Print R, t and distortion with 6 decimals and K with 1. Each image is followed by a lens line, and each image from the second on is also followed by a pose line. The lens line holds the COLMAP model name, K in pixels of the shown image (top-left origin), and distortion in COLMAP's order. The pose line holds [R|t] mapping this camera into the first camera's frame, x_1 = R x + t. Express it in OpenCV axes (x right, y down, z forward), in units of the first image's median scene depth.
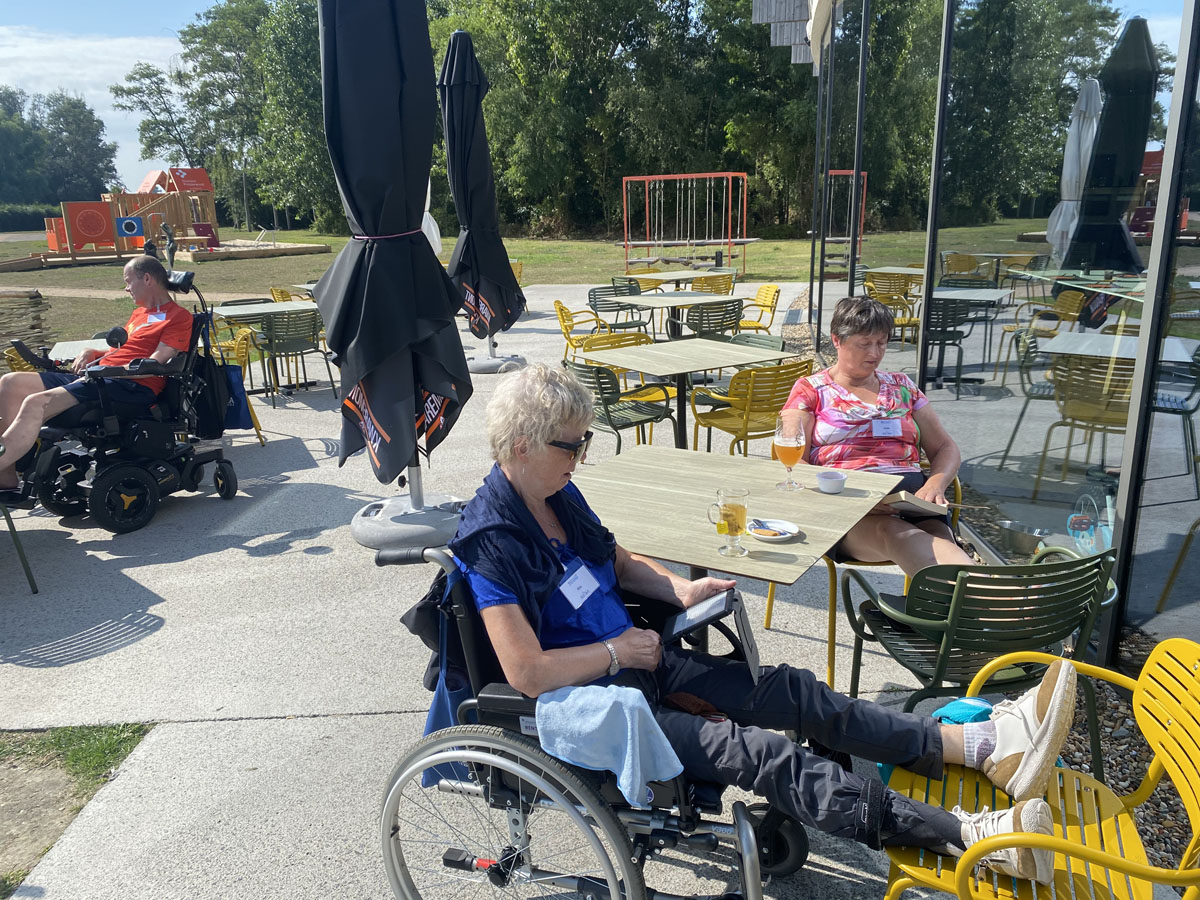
lens RADIAL K [[921.7, 0, 599.4], [0, 921.7, 439.5], [0, 0, 1]] dist [0.040280, -0.059916]
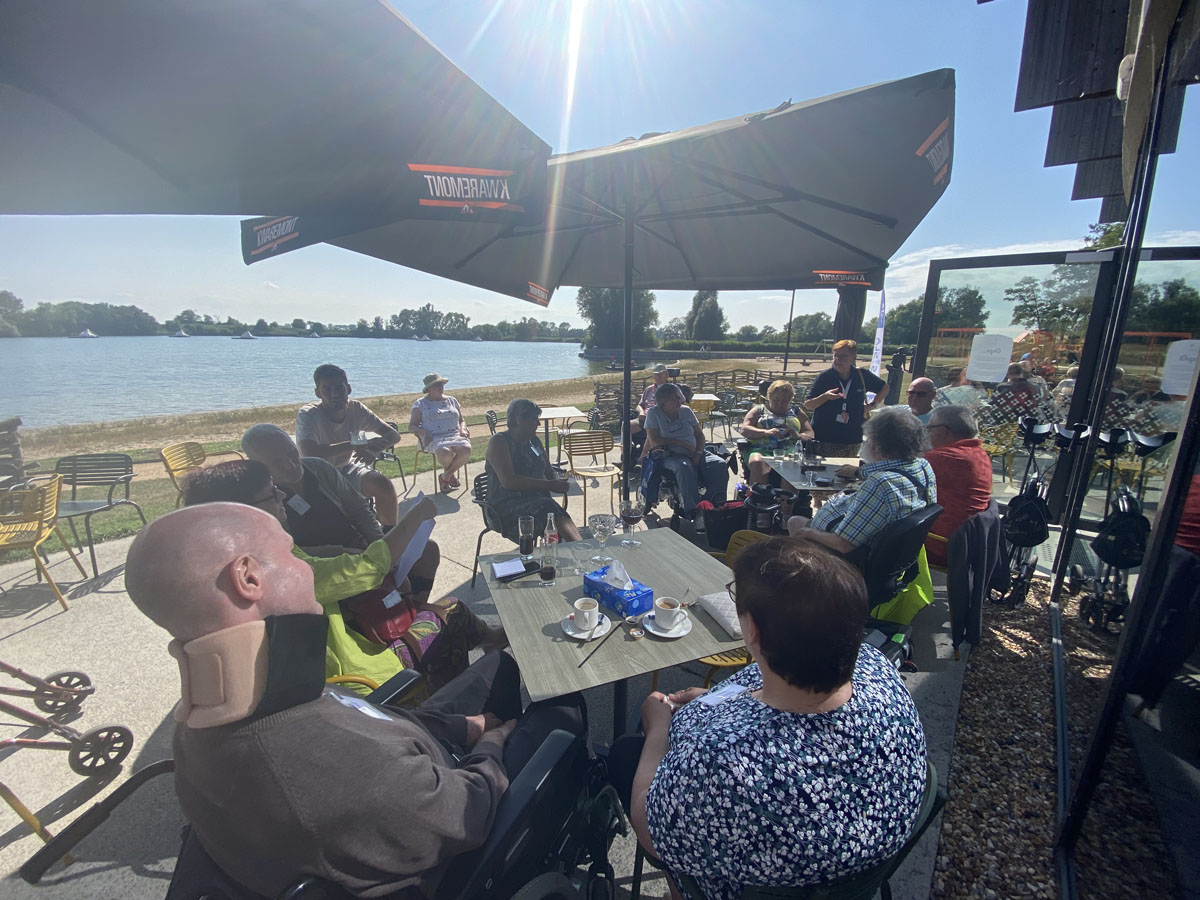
lens RADIAL K [[482.0, 0, 600.0], [0, 482.0, 450.0], [0, 0, 1]] dist [0.022149, -0.018405]
pose [[0.448447, 0.225387, -0.864925, 0.083815], [-0.250141, 0.960664, 0.120642, 0.059816], [0.858094, 0.162252, 0.487185, -0.247955]]
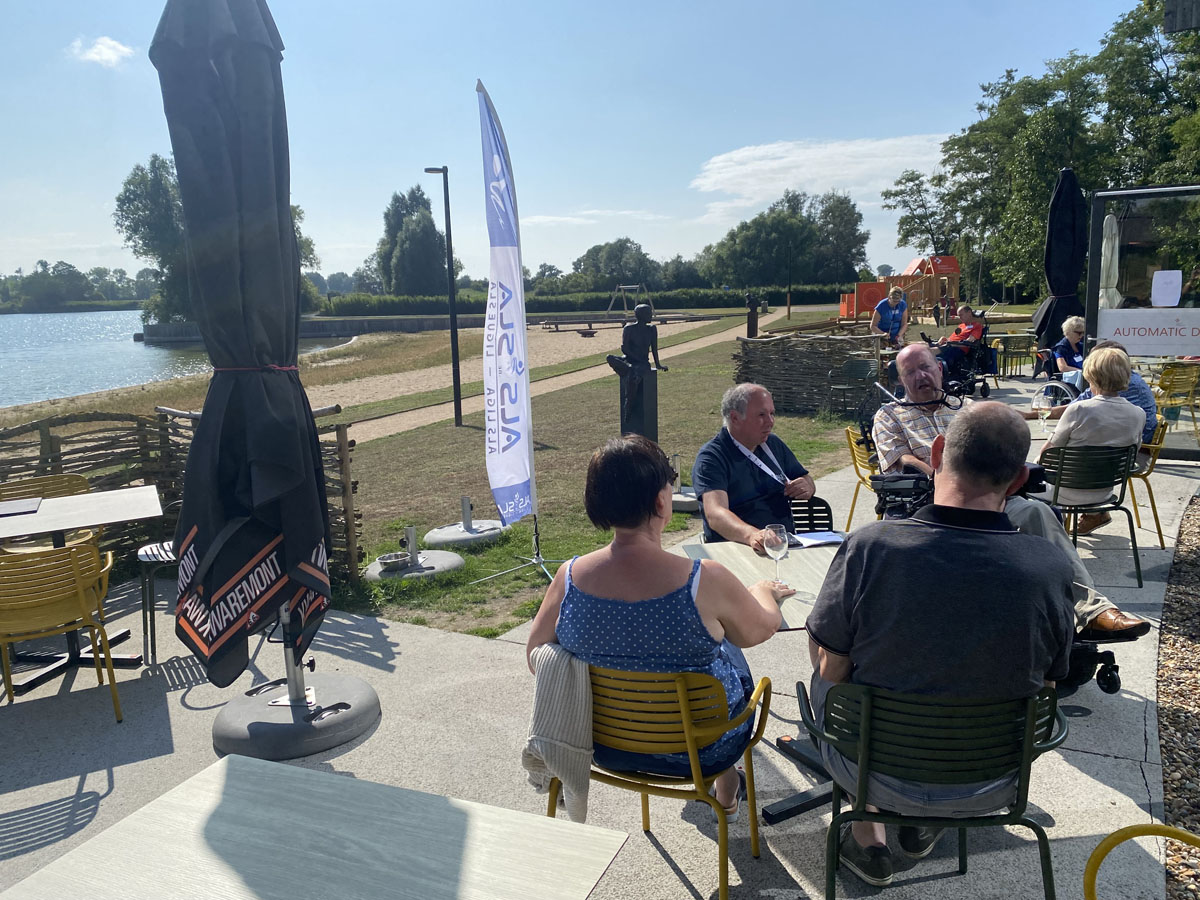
lens RADIAL K [[921.7, 0, 599.4], [0, 921.7, 439.5], [0, 0, 1]] dist [0.040280, -0.059916]
pose [[0.744978, 0.105107, -0.658757, 0.046325], [-0.157421, 0.987319, -0.020496, 0.036133], [0.648249, 0.118971, 0.752077, -0.146744]]
